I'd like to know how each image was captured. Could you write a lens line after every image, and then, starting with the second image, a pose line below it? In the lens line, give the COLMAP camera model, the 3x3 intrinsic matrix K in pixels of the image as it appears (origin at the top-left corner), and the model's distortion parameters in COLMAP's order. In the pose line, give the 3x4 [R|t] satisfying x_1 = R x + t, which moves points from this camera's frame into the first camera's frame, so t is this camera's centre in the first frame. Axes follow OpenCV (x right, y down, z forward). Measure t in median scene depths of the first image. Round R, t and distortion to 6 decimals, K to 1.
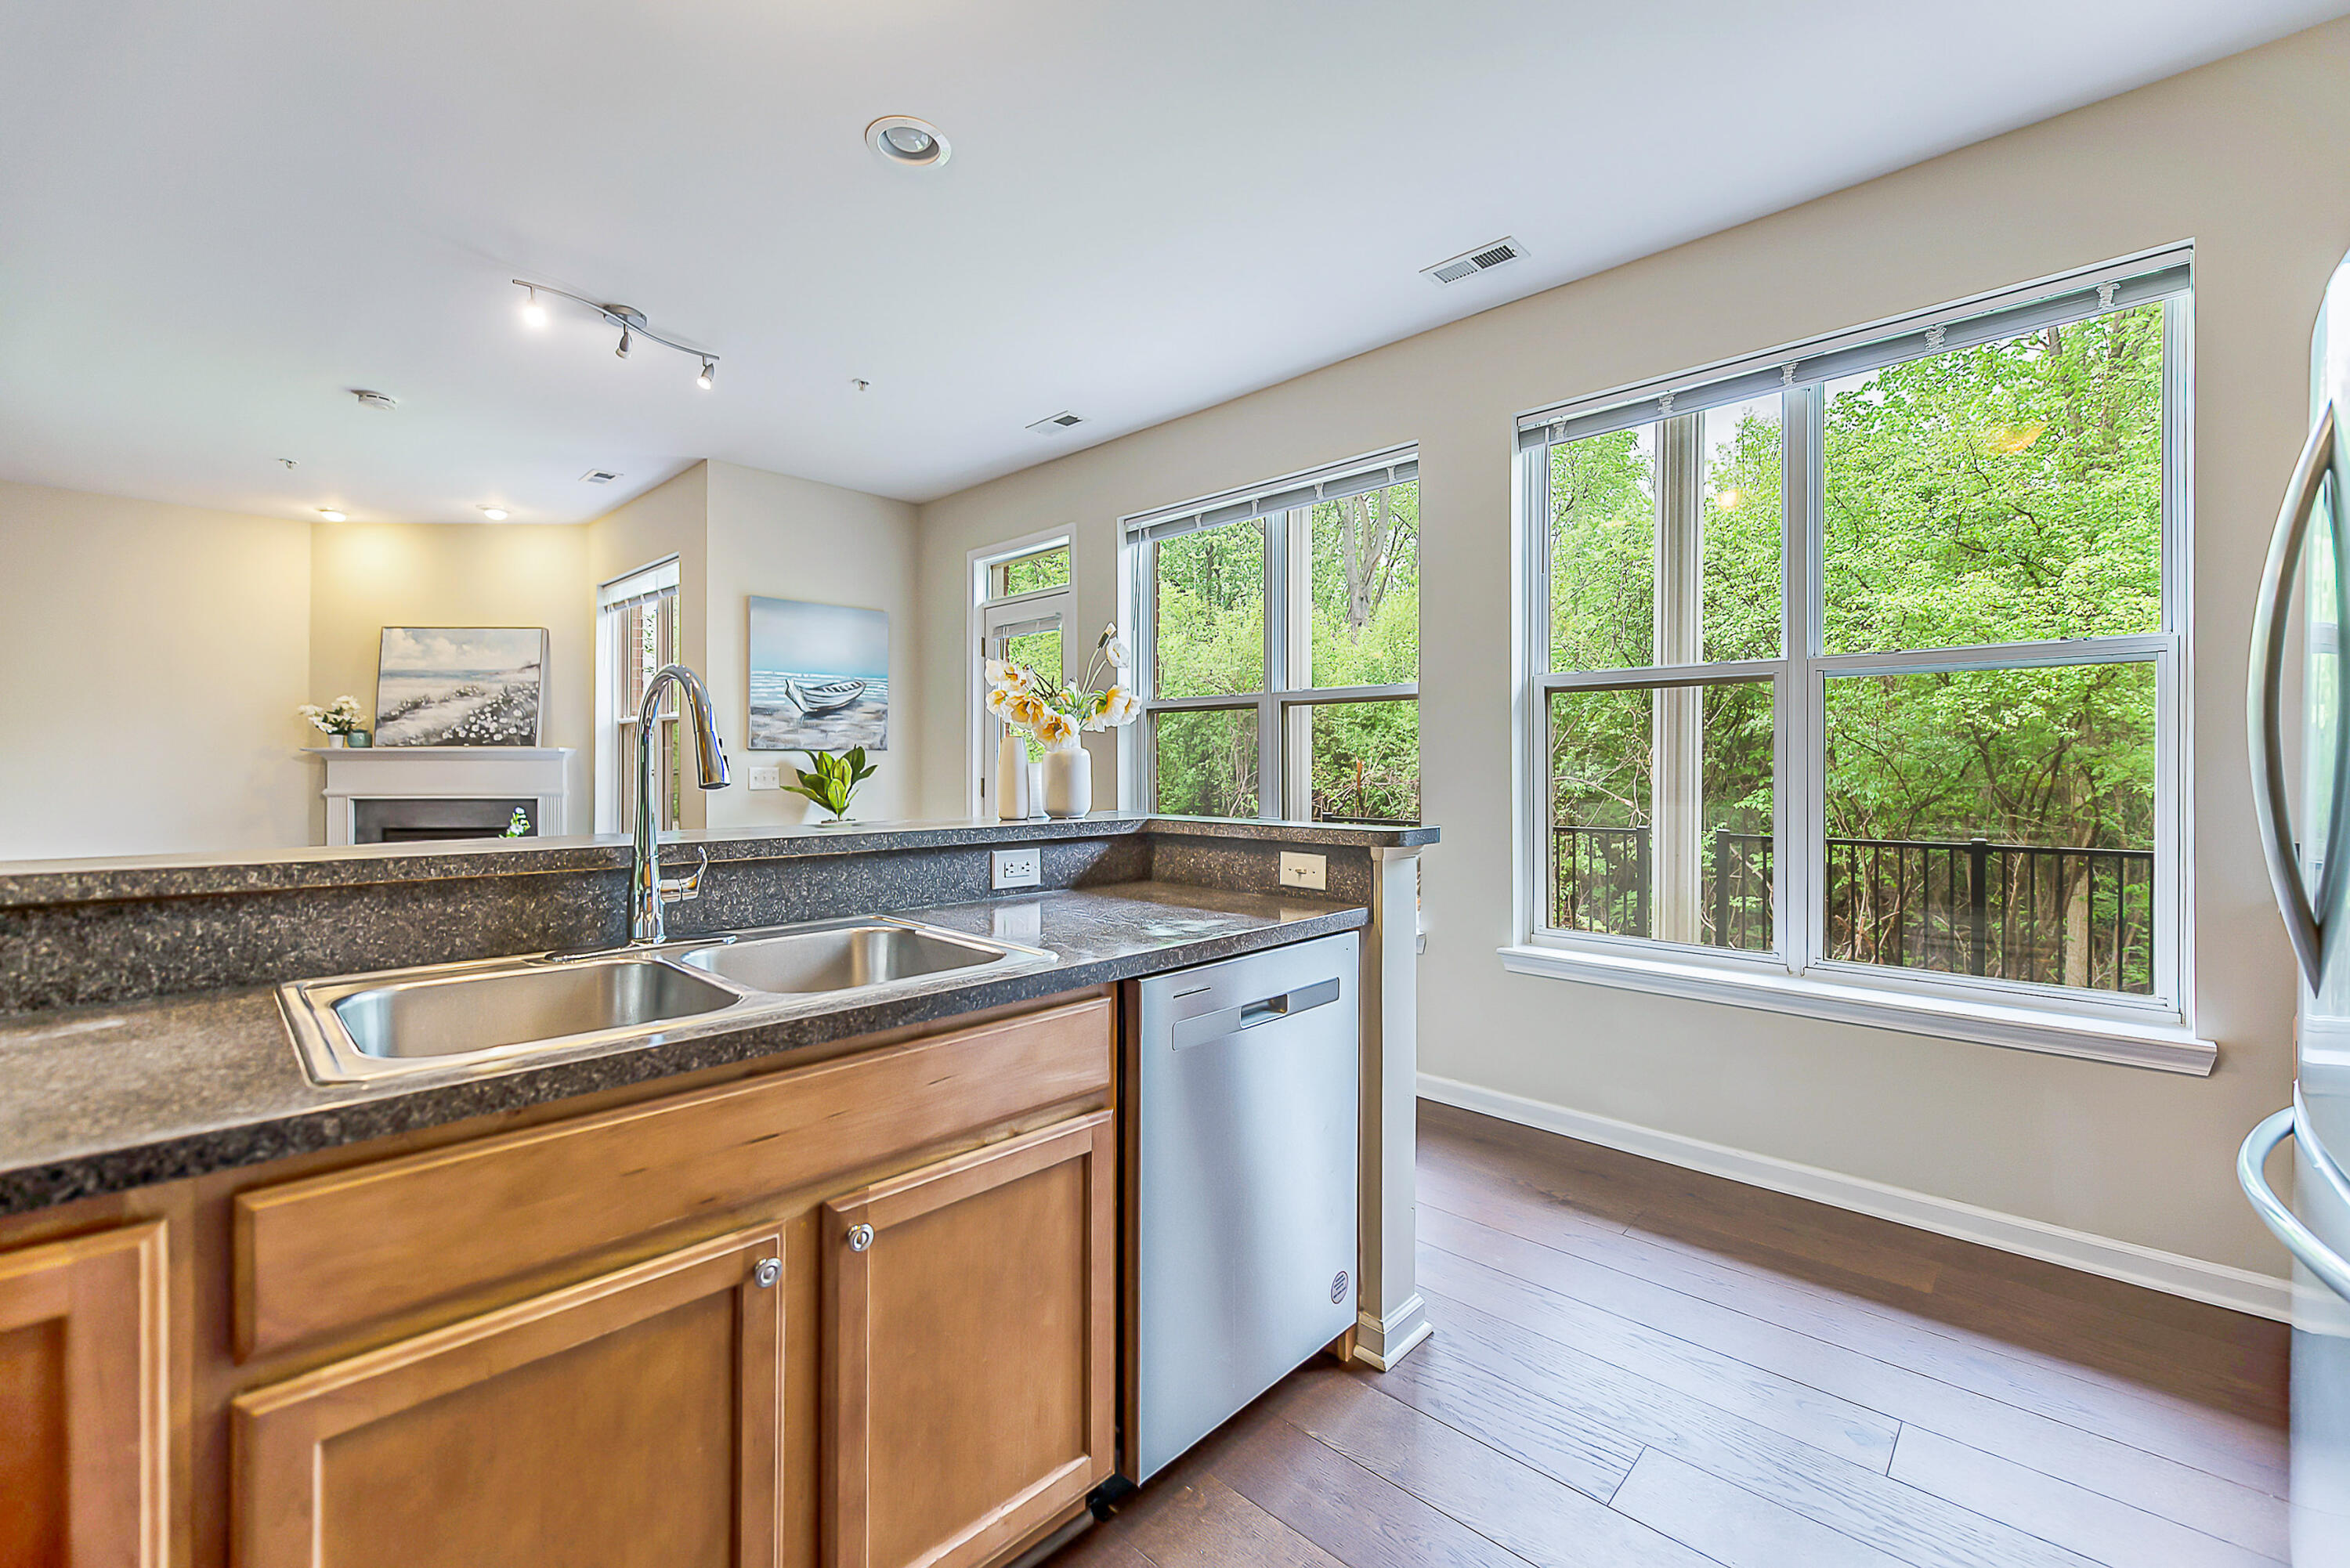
lens RADIAL K [[972.3, 0, 1177.7], [0, 972.3, 769.4], [0, 0, 1]] dist [-0.000098, -0.000072]
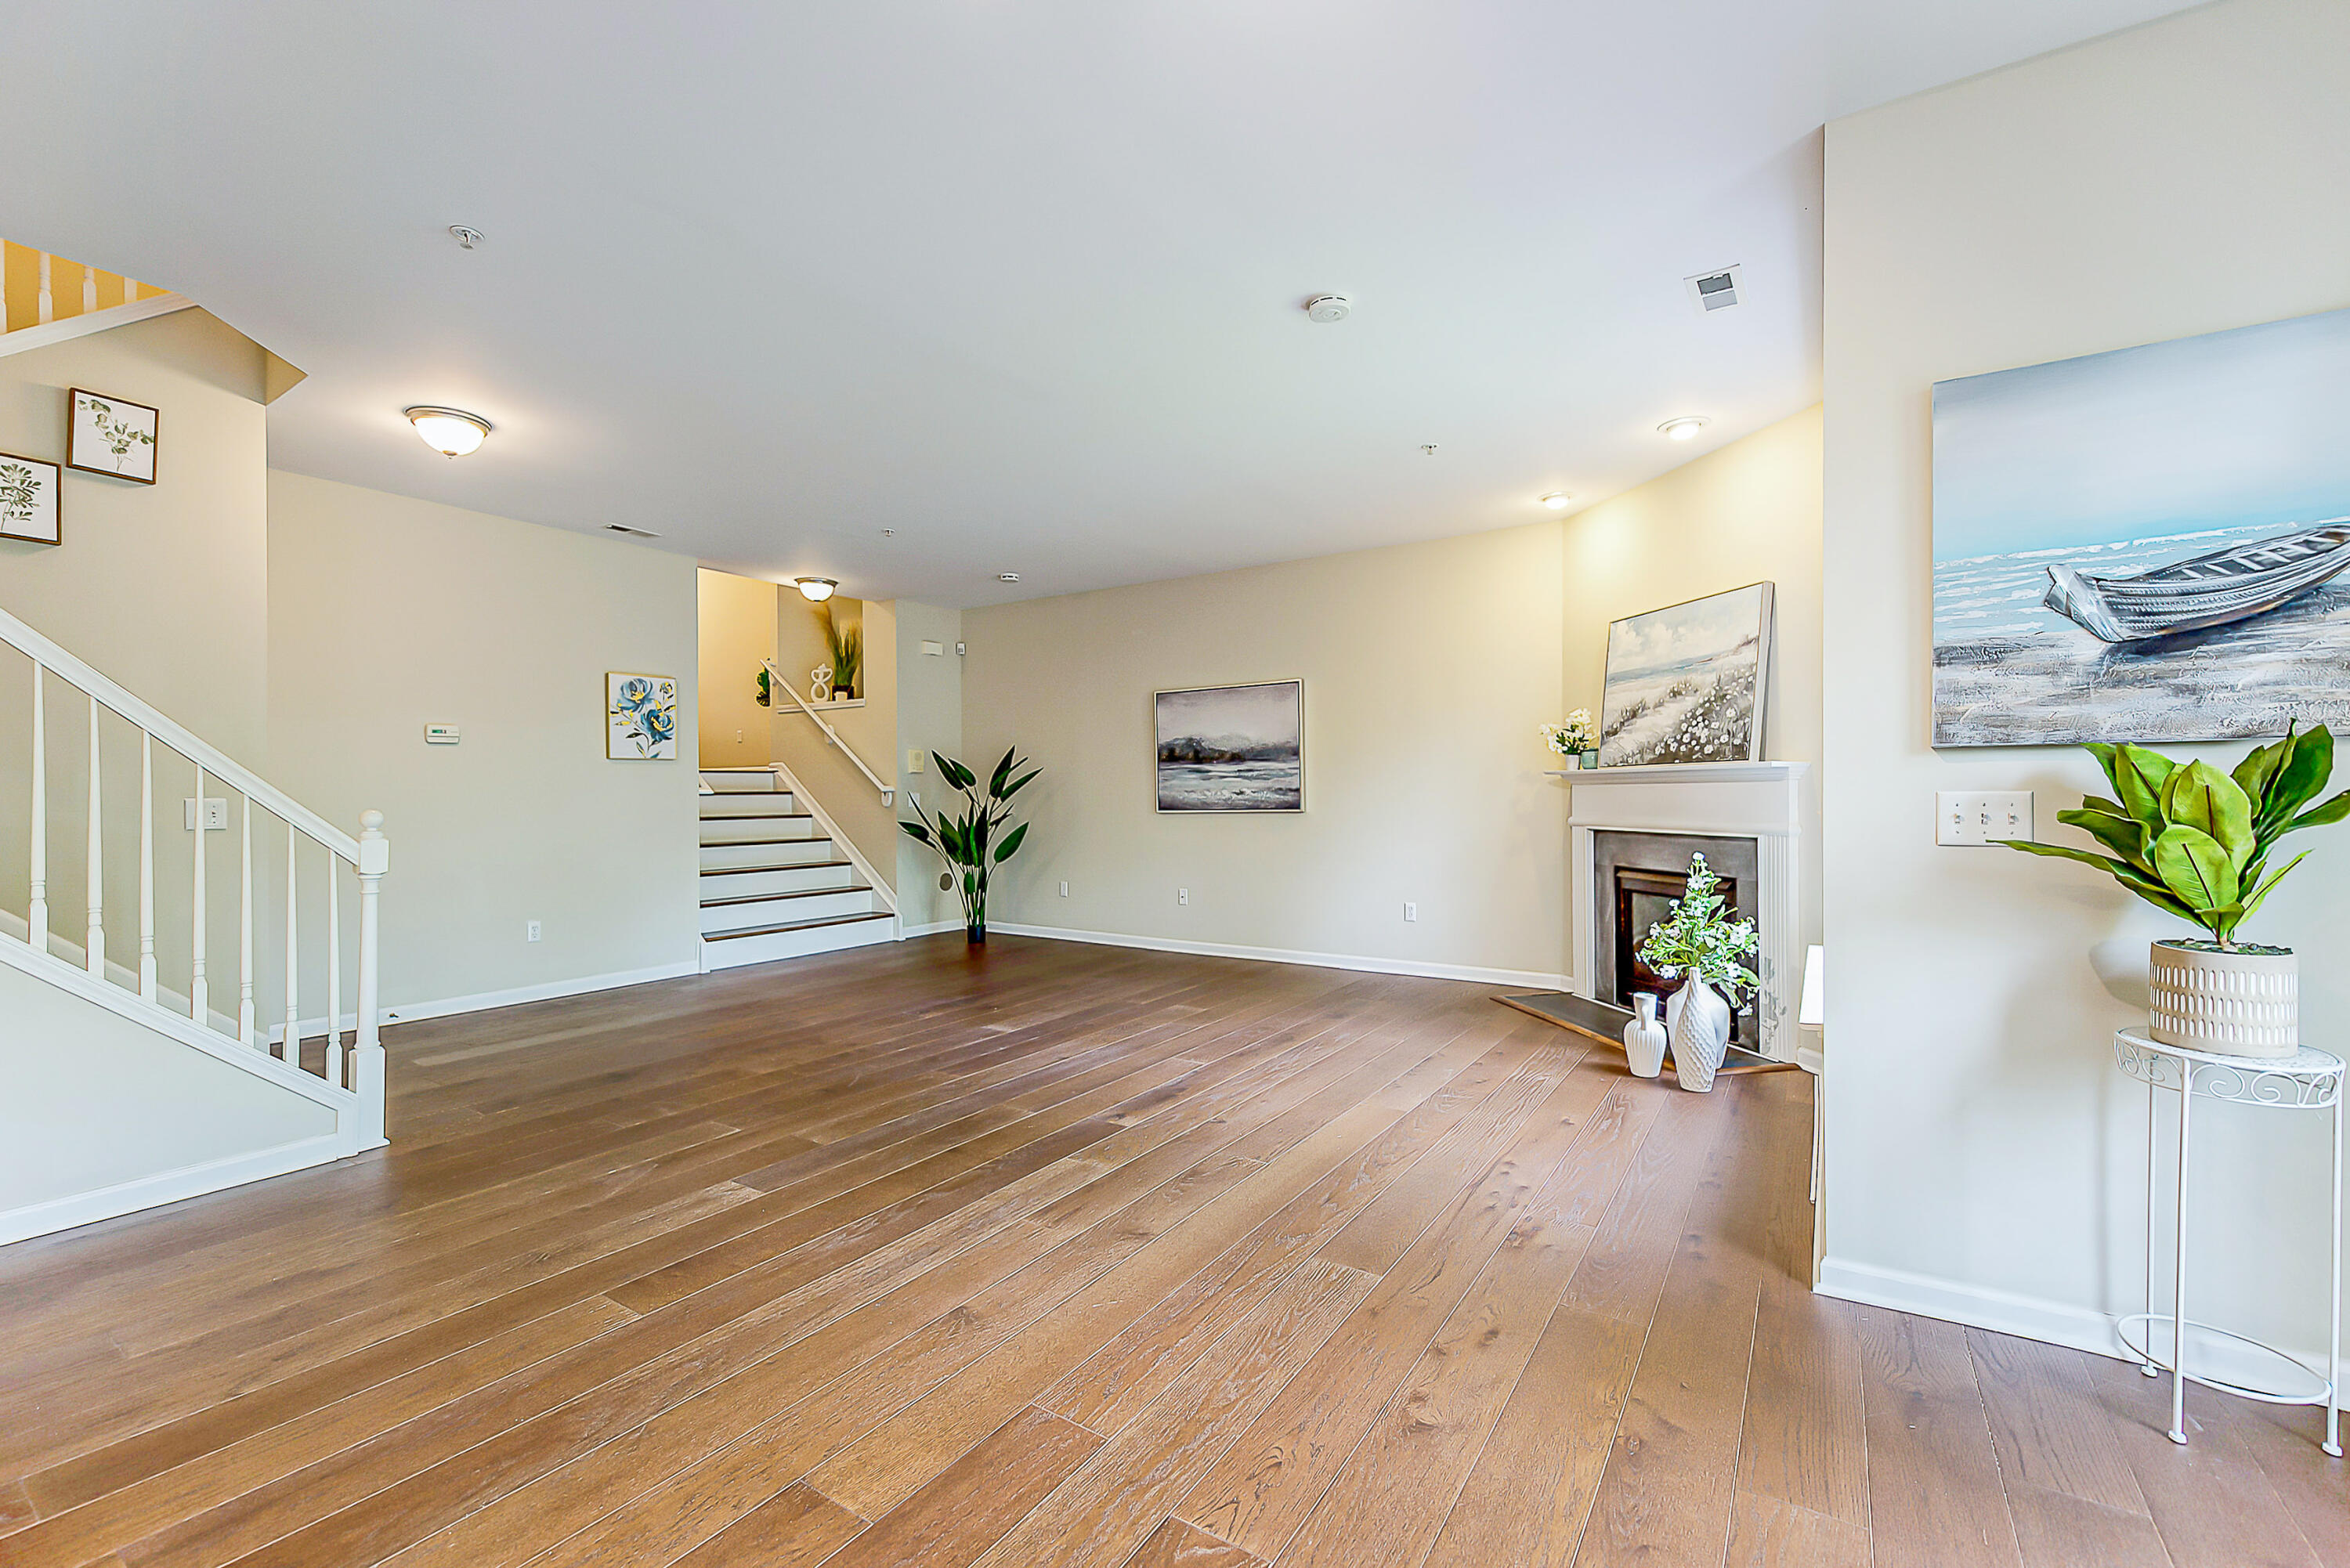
lens RADIAL K [[992.0, 0, 1162.4], [0, 992.0, 786.8], [0, 0, 1]] dist [-0.000479, -0.000392]
pose [[0.180413, -0.008200, -0.983557, -0.062653], [0.002803, 0.999965, -0.007822, -0.001428], [0.983587, -0.001346, 0.180429, 0.480447]]
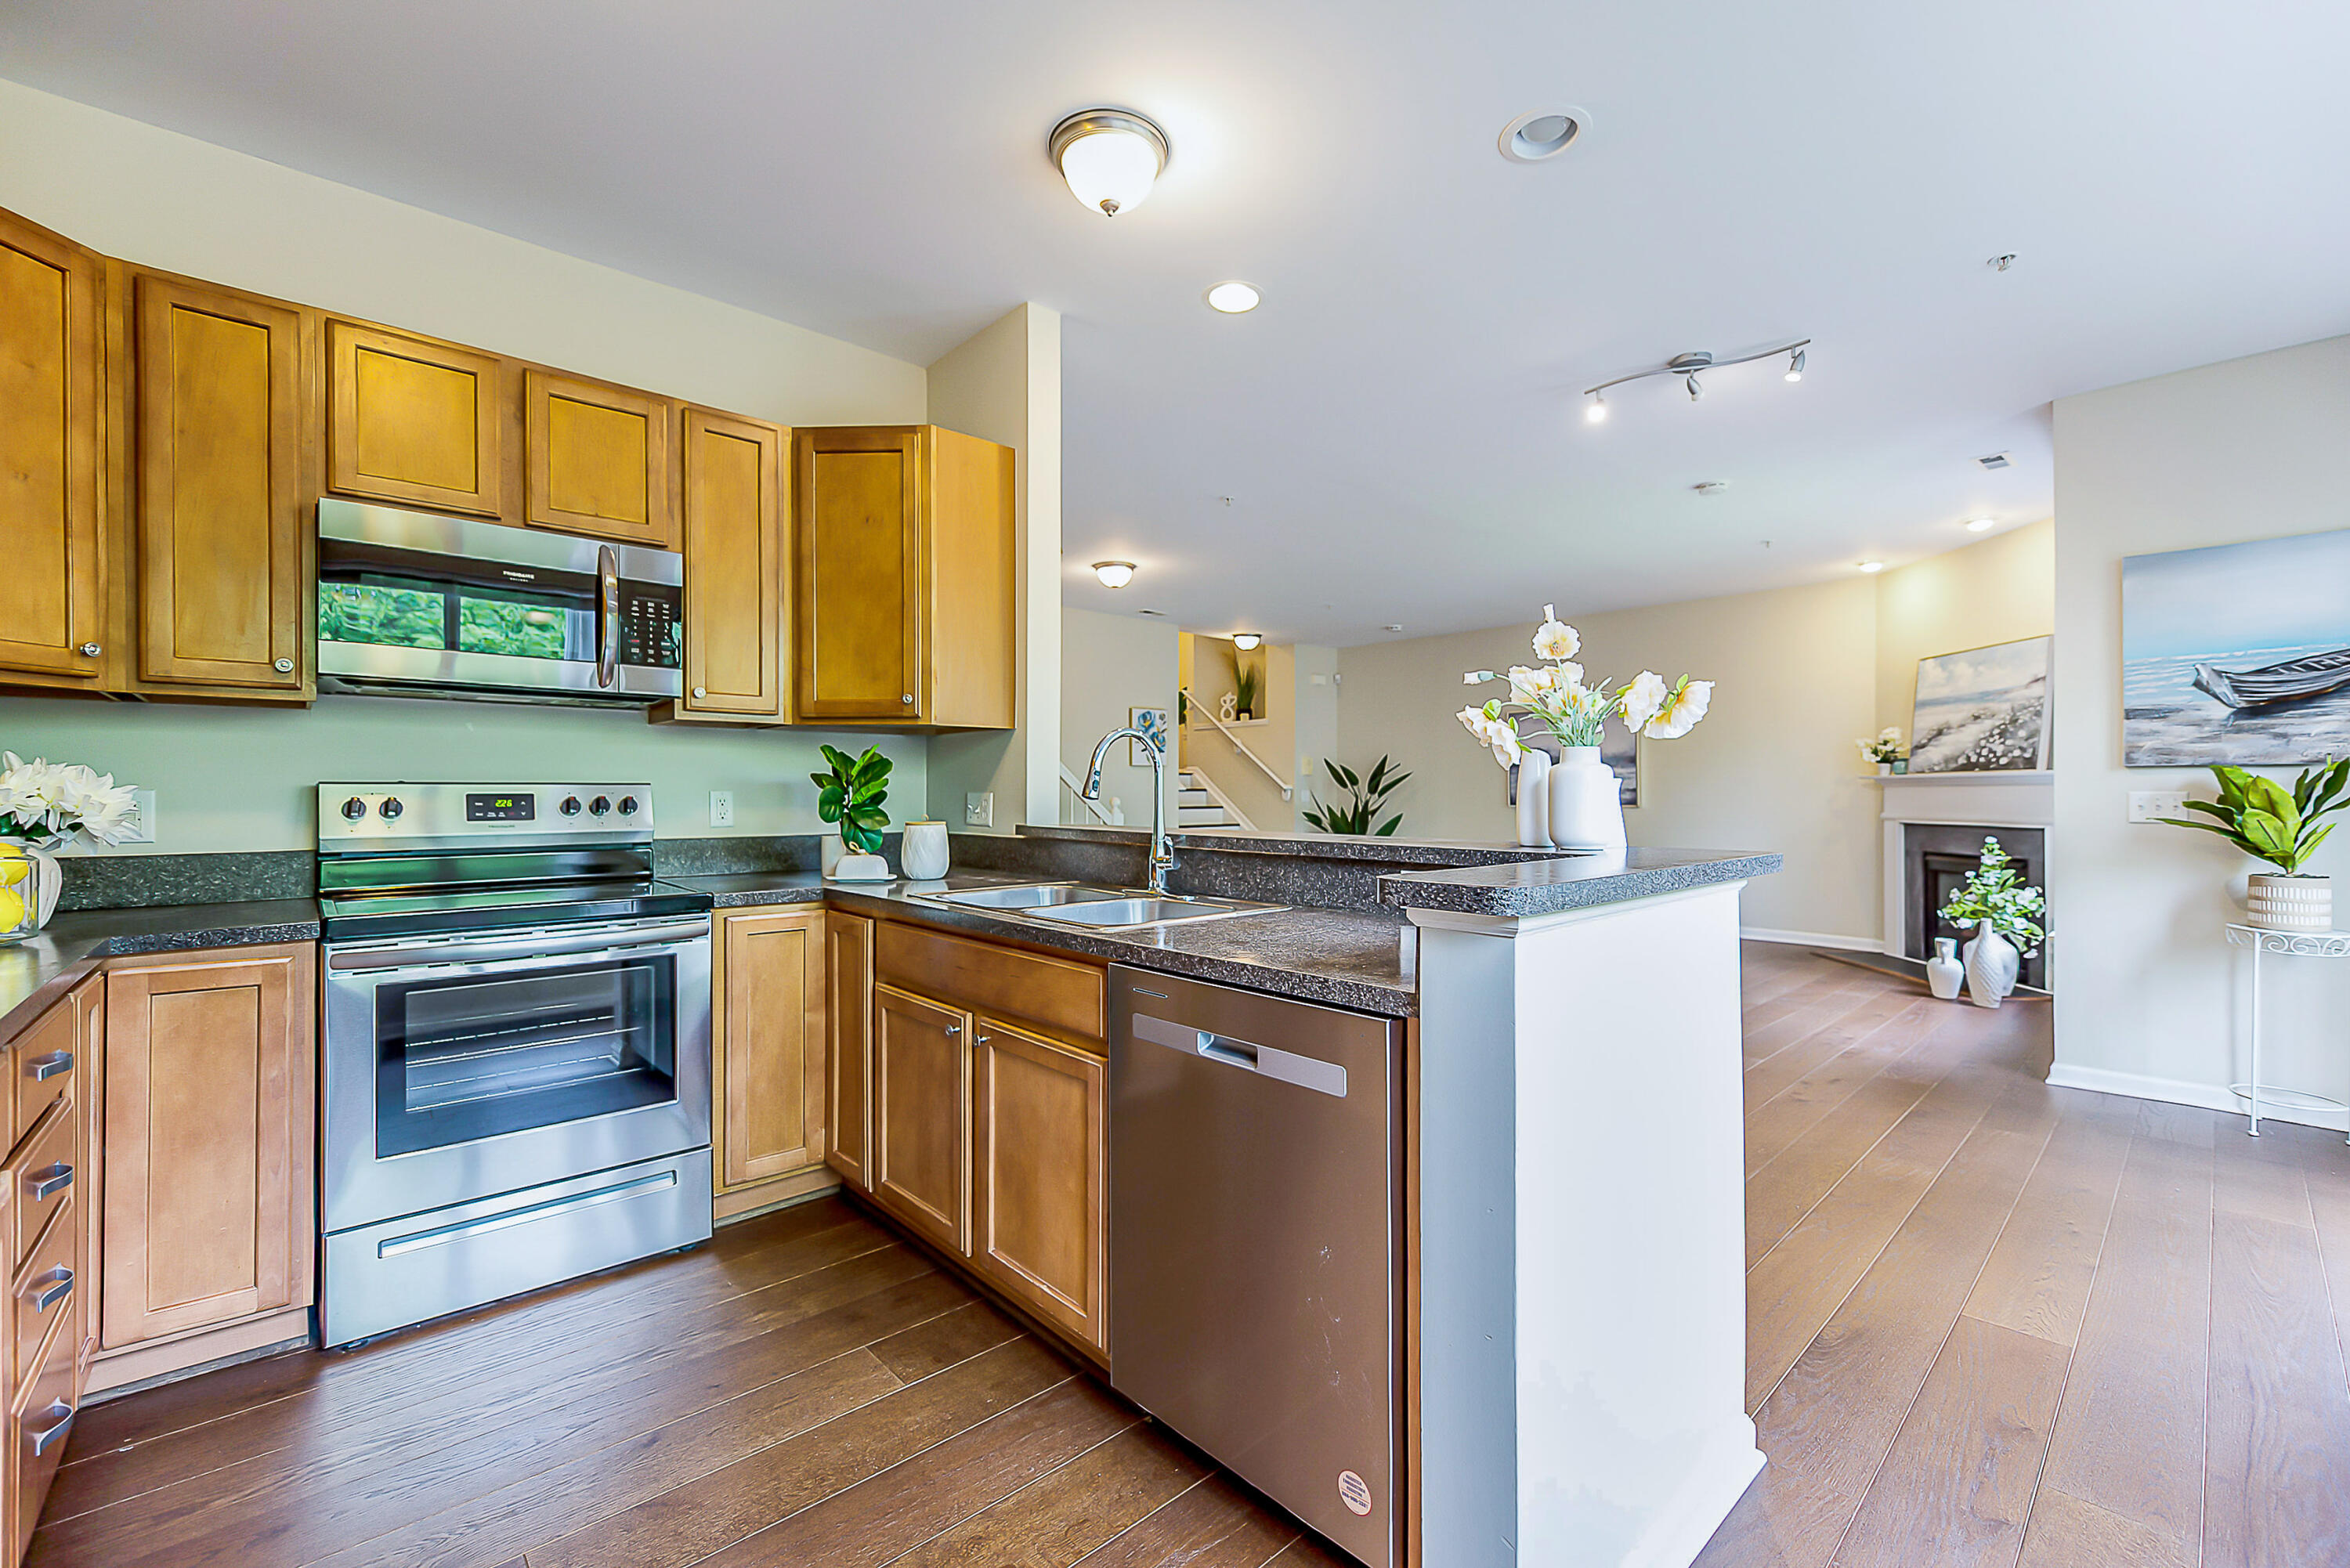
lens RADIAL K [[949.0, 0, 1175.0], [0, 949.0, 784.0], [0, 0, 1]] dist [-0.001926, -0.000267]
pose [[-0.068986, -0.010386, -0.997564, 0.262472], [-0.004266, 0.999940, -0.010116, 0.001888], [0.997609, 0.003558, -0.069026, 0.270162]]
